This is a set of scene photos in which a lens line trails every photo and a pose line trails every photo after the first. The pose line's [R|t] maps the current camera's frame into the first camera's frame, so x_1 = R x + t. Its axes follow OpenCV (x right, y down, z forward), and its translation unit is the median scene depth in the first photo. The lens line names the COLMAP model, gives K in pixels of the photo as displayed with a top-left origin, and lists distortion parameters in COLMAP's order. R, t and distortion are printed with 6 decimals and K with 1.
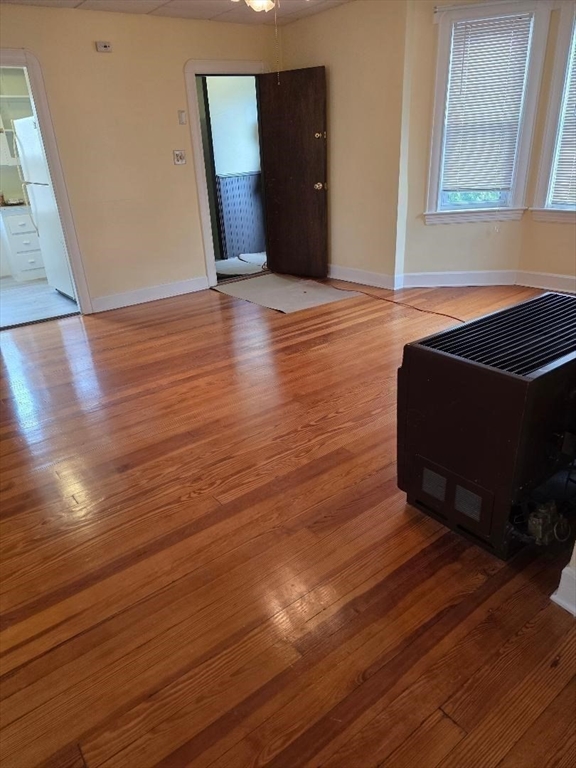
lens RADIAL K [[516.8, 0, 286.5], [0, 516.8, 381.4], [0, 0, 1]] dist [0.072575, -0.060310]
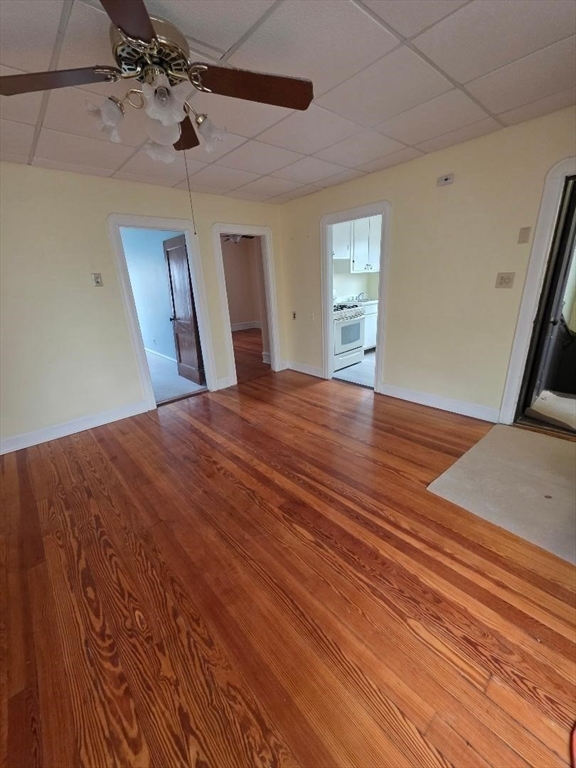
lens RADIAL K [[306.9, 0, 288.0], [0, 306.9, 384.0], [0, 0, 1]] dist [-0.005104, -0.000153]
pose [[0.077780, 0.363697, -0.928264, 0.382885], [-0.363274, 0.877413, 0.313335, -0.373809], [0.928430, 0.312843, 0.200367, 0.758748]]
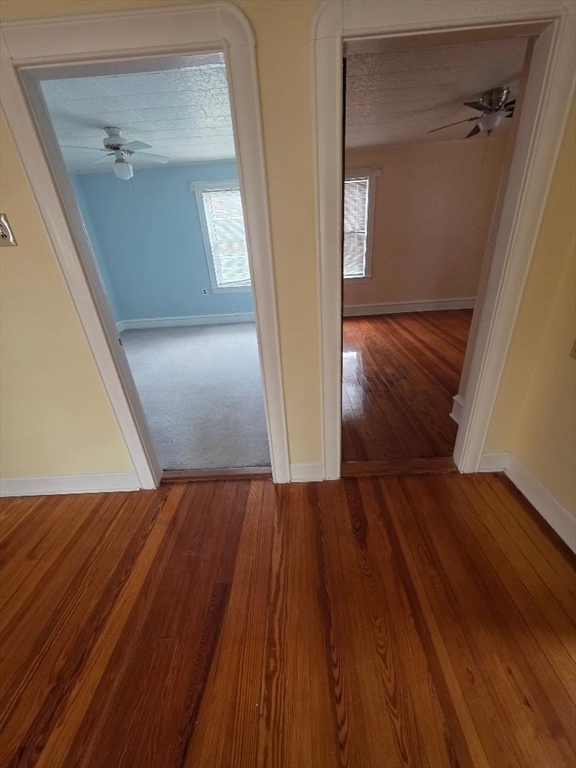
lens RADIAL K [[306.9, 0, 288.0], [0, 306.9, 384.0], [0, 0, 1]] dist [-0.005104, -0.000153]
pose [[-0.620578, 0.418928, -0.662859, -0.333488], [-0.225979, 0.713918, 0.662763, -0.365136], [0.750877, 0.561088, -0.348373, 0.831169]]
